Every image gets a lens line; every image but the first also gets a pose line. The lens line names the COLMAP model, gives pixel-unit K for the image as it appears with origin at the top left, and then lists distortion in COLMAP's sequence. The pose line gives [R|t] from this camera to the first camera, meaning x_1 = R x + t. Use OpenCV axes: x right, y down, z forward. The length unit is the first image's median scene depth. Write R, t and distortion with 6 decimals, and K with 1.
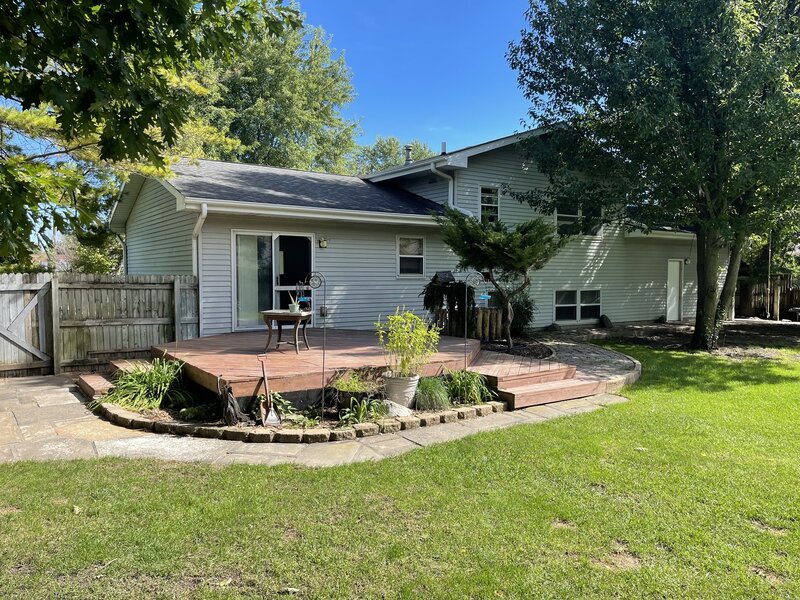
lens RADIAL K [[591.8, 0, 400.7], [0, 591.8, 300.8], [0, 0, 1]] dist [0.003913, -0.000038]
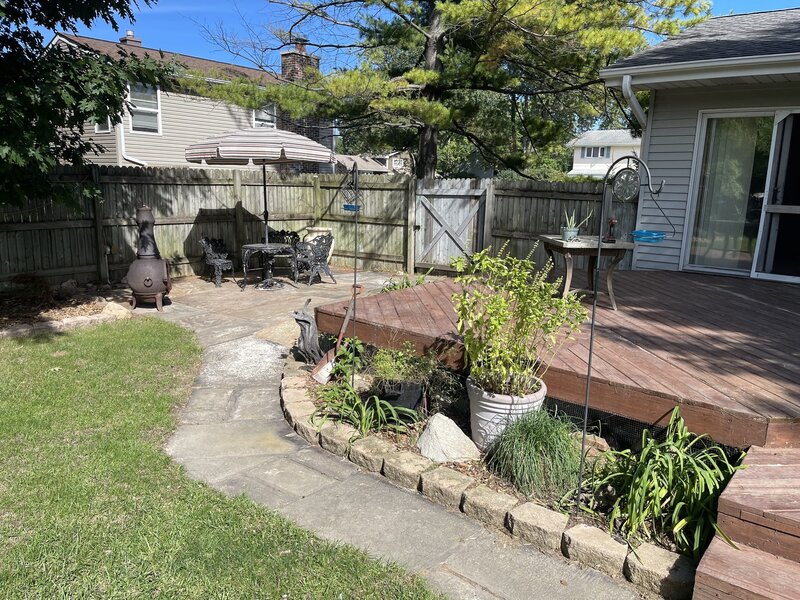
lens RADIAL K [[591.8, 0, 401.0], [0, 591.8, 301.0], [0, 0, 1]] dist [0.003913, -0.000038]
pose [[0.282709, 0.188259, -0.940550, 0.309413], [-0.071396, 0.981961, 0.175087, -0.009843], [0.956545, 0.017653, 0.291050, 0.593877]]
